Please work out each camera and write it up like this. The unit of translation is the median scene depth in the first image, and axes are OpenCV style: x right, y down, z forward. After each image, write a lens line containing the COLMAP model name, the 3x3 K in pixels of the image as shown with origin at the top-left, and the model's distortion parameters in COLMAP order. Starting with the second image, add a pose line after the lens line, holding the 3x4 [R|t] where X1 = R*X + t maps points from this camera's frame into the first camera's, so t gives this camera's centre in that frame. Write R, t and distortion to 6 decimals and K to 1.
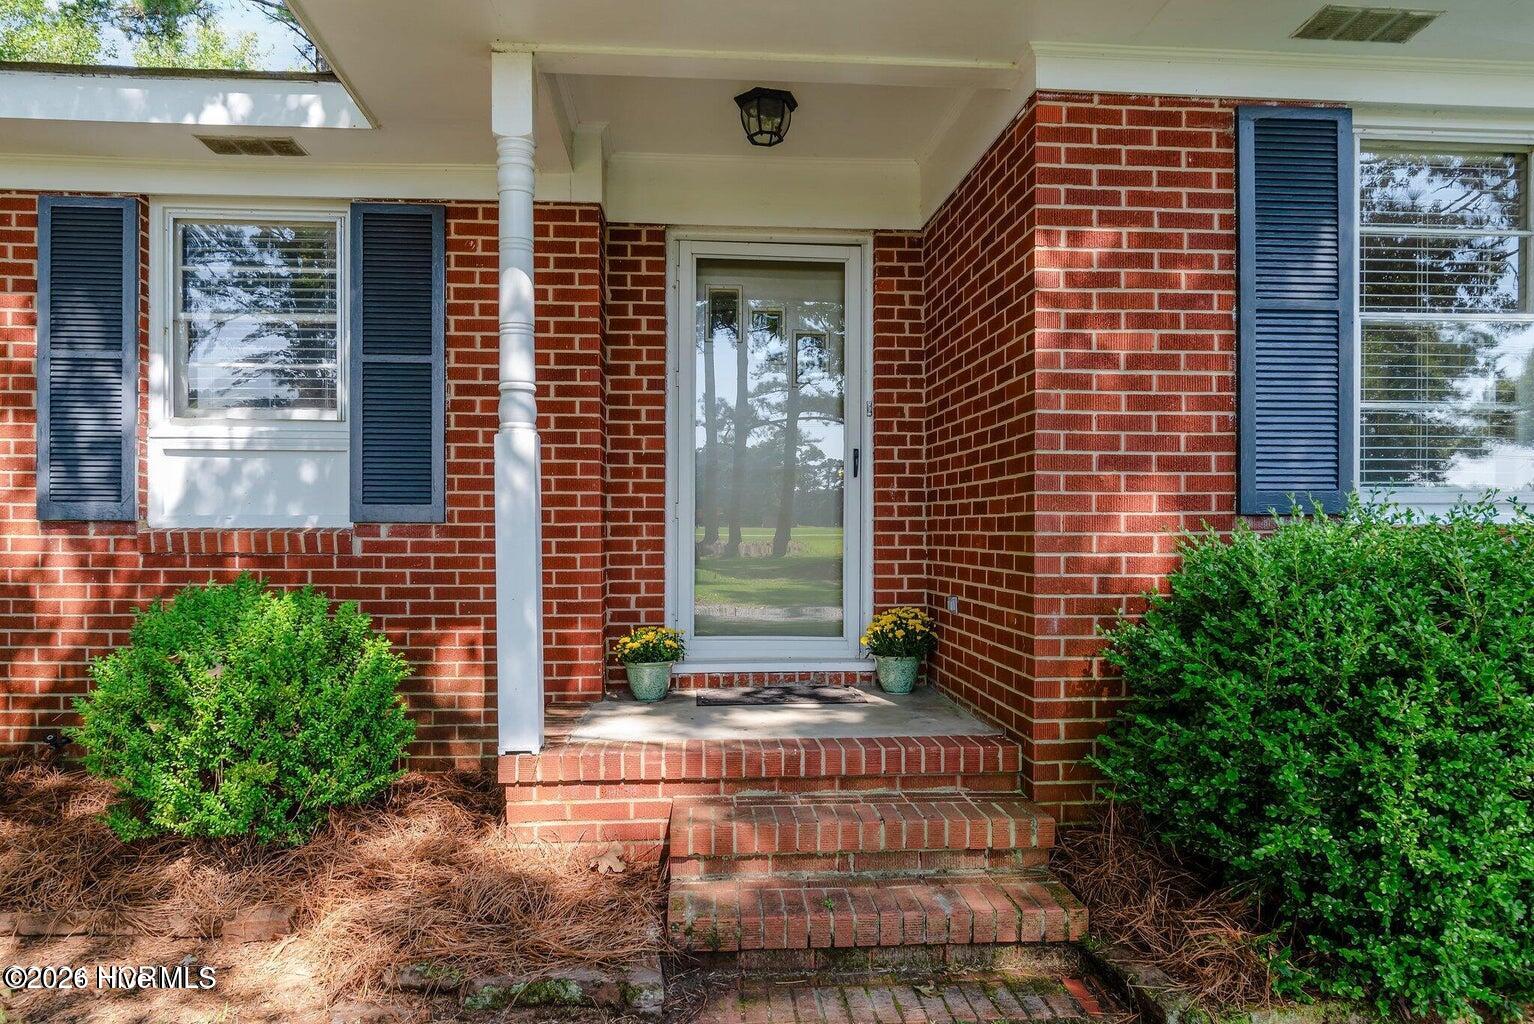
lens RADIAL K [[956.7, 0, 765.6], [0, 956.7, 529.8], [0, 0, 1]] dist [-0.003500, -0.029954]
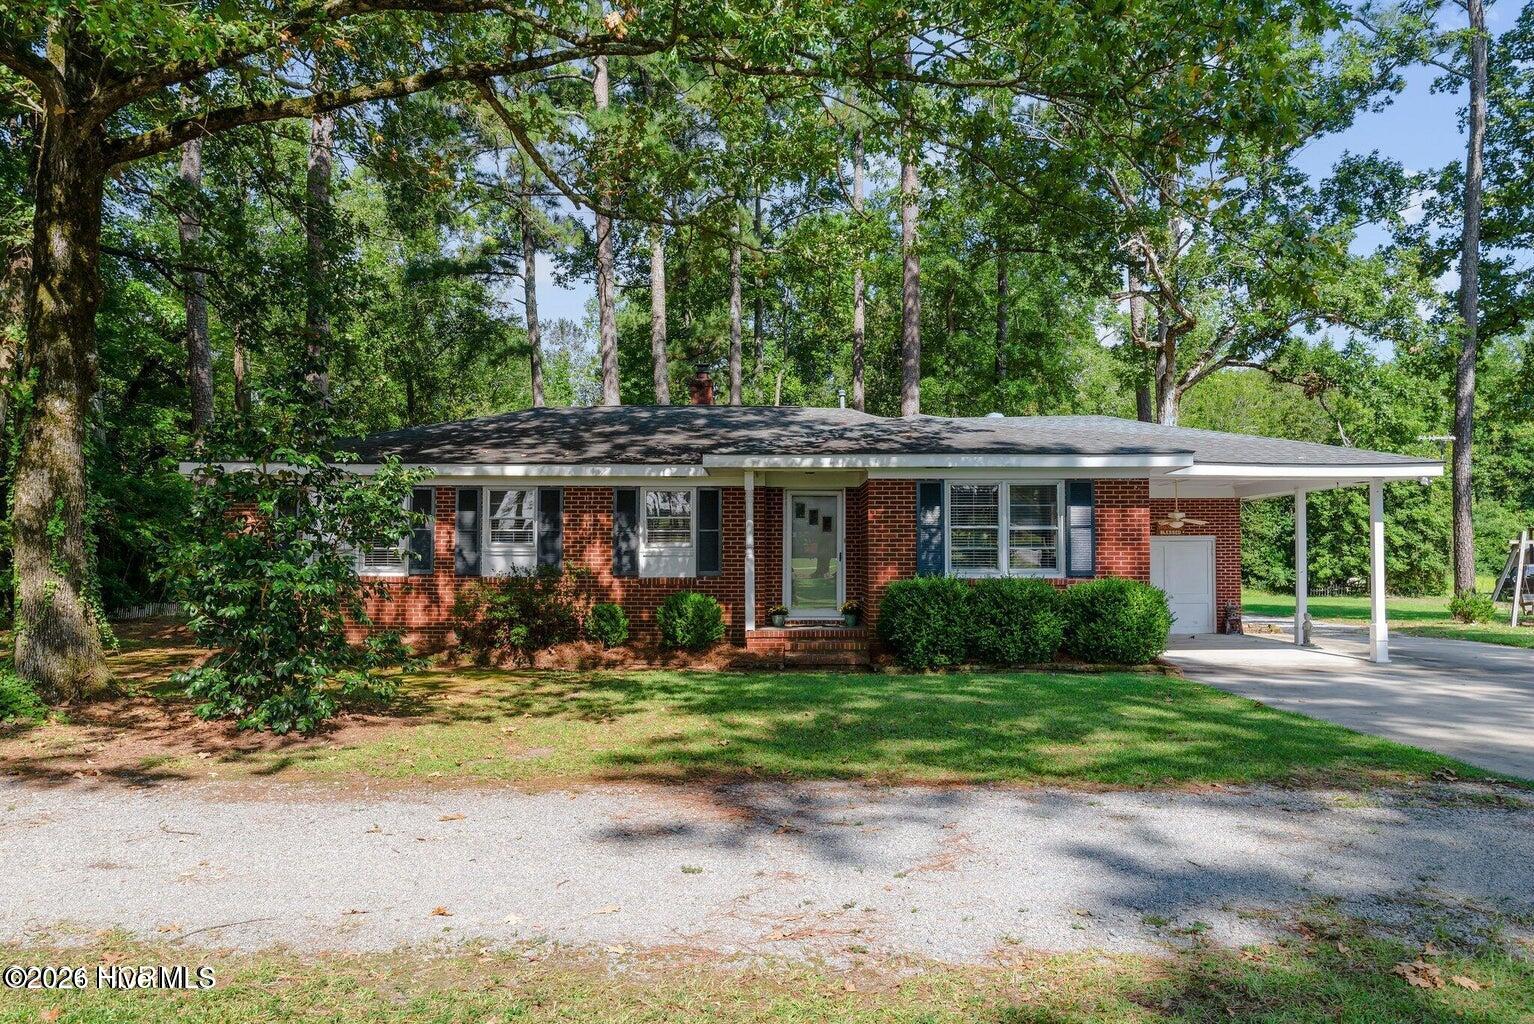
lens RADIAL K [[1108.7, 0, 767.0], [0, 1108.7, 512.0], [0, 0, 1]] dist [-0.000009, -0.000020]
pose [[0.994451, 0.001614, -0.105184, 0.276328], [-0.006867, 0.998745, -0.049604, -0.038415], [0.104972, 0.050051, 0.993215, -3.173426]]
